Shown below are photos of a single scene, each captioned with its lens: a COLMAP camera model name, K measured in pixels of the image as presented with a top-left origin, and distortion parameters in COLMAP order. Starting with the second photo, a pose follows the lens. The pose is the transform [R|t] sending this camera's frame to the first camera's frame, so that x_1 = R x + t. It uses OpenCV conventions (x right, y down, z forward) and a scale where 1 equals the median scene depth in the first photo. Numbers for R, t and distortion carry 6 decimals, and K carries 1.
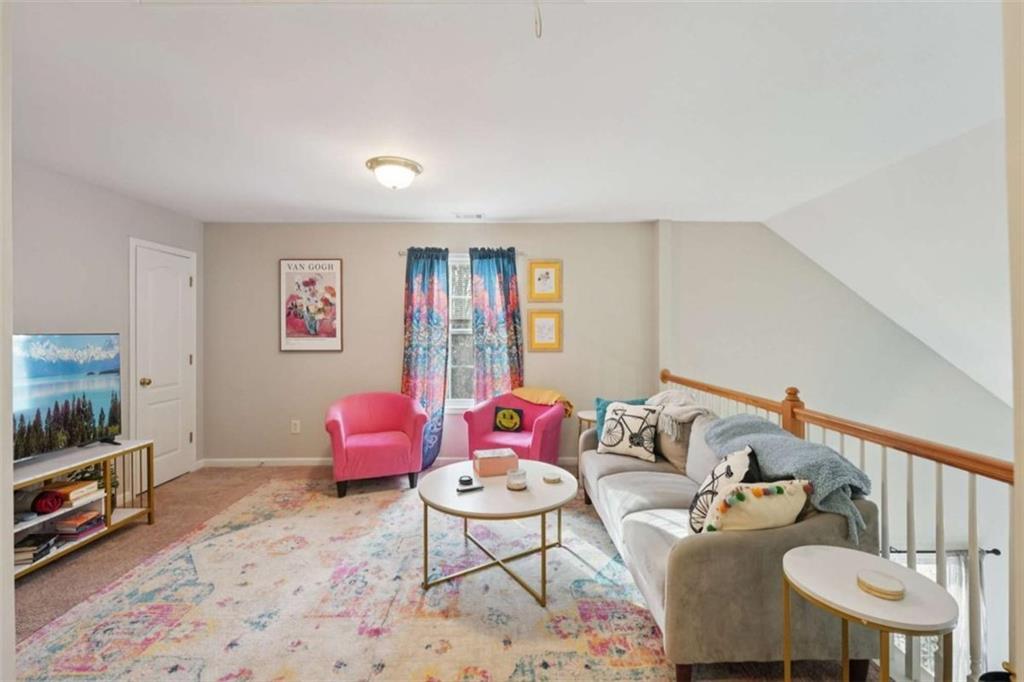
lens RADIAL K [[431.7, 0, 516.5], [0, 431.7, 332.3], [0, 0, 1]] dist [-0.005695, 0.000610]
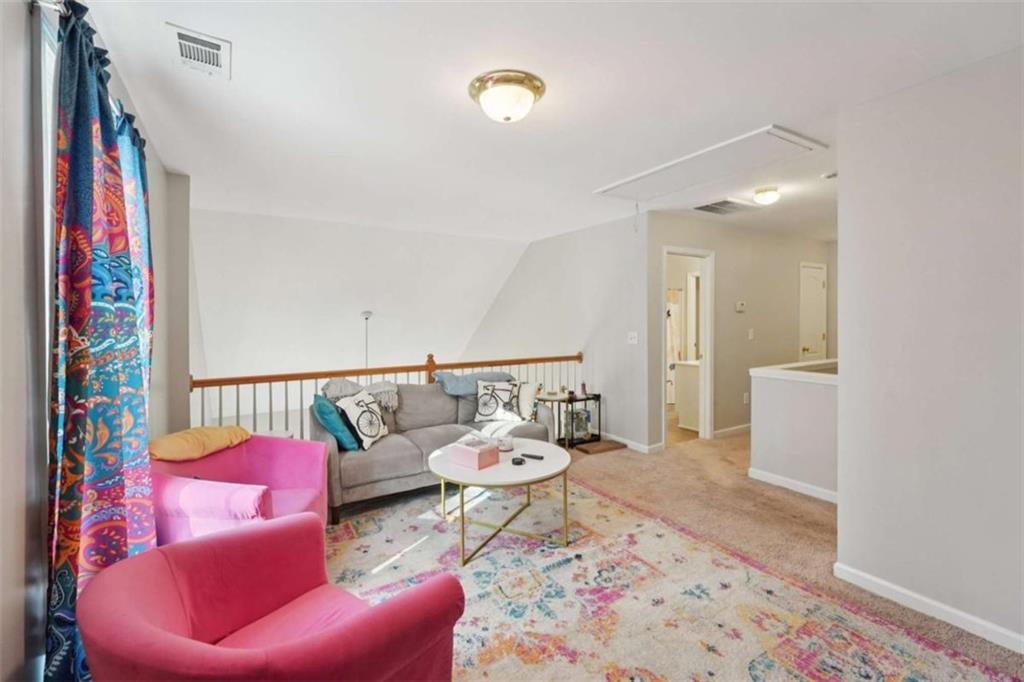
lens RADIAL K [[431.7, 0, 499.8], [0, 431.7, 322.7], [0, 0, 1]] dist [-0.005695, 0.000610]
pose [[-0.489201, 0.004002, 0.872162, -0.682752], [0.009980, 0.999950, 0.001010, -0.001397], [-0.872114, 0.009199, -0.489217, 1.035384]]
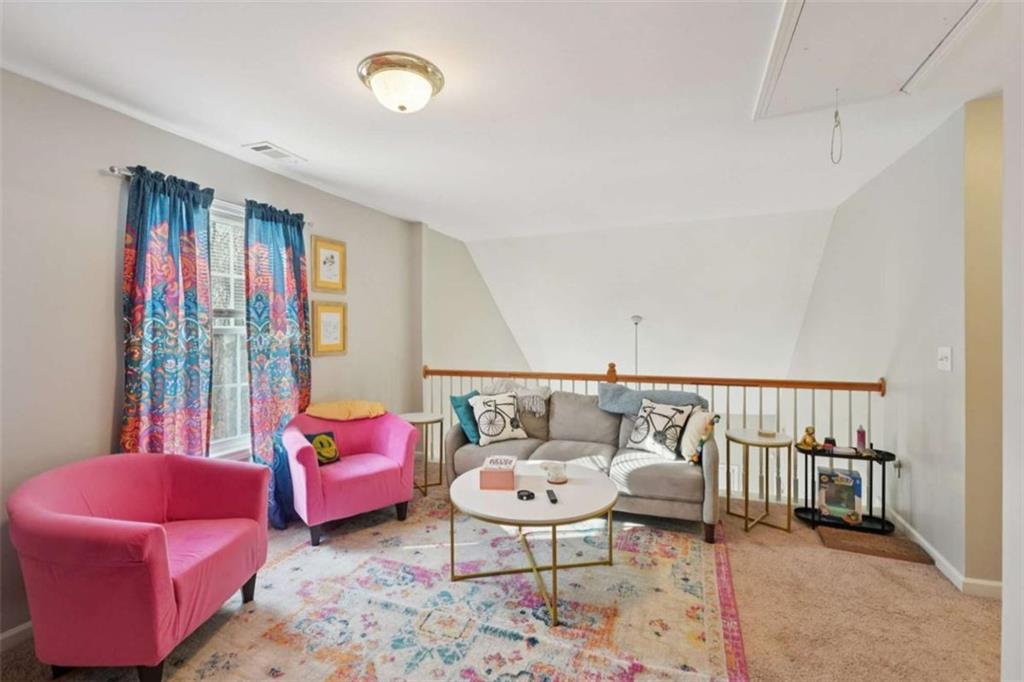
lens RADIAL K [[431.7, 0, 517.4], [0, 431.7, 332.6], [0, 0, 1]] dist [-0.005695, 0.000610]
pose [[0.390035, -0.007881, 0.920766, -0.624210], [0.006594, 0.999962, 0.005766, 0.001574], [-0.920776, 0.003823, 0.390072, 0.442507]]
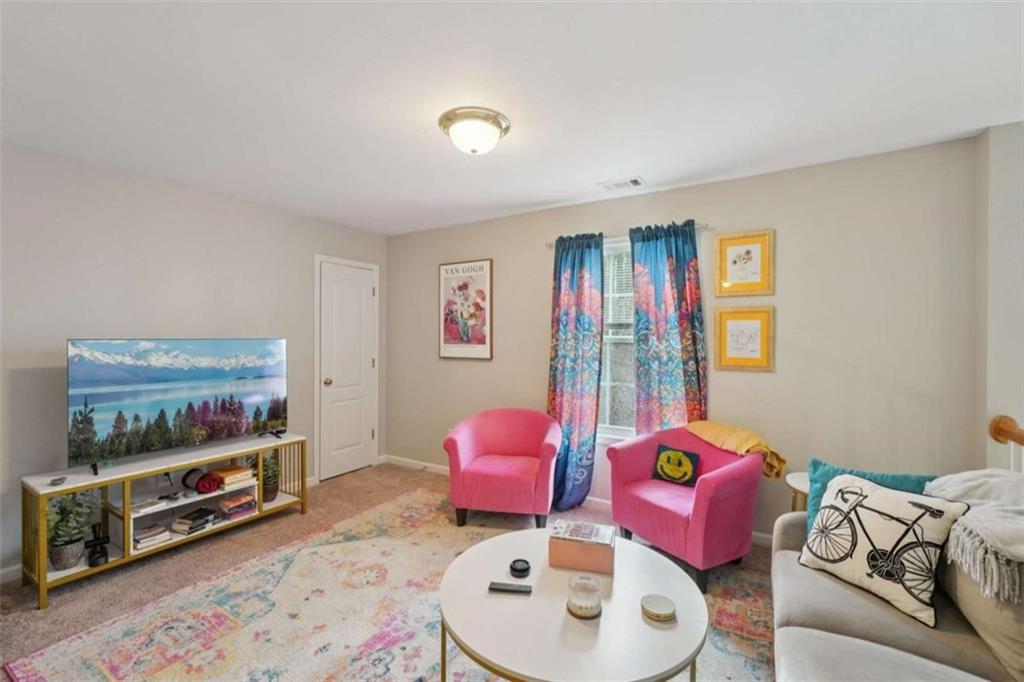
lens RADIAL K [[431.7, 0, 514.1], [0, 431.7, 341.2], [0, 0, 1]] dist [-0.005695, 0.000610]
pose [[0.843699, 0.010776, -0.536709, 0.146704], [-0.008053, 0.999940, 0.007419, -0.003370], [0.536757, -0.001937, 0.843735, 0.295203]]
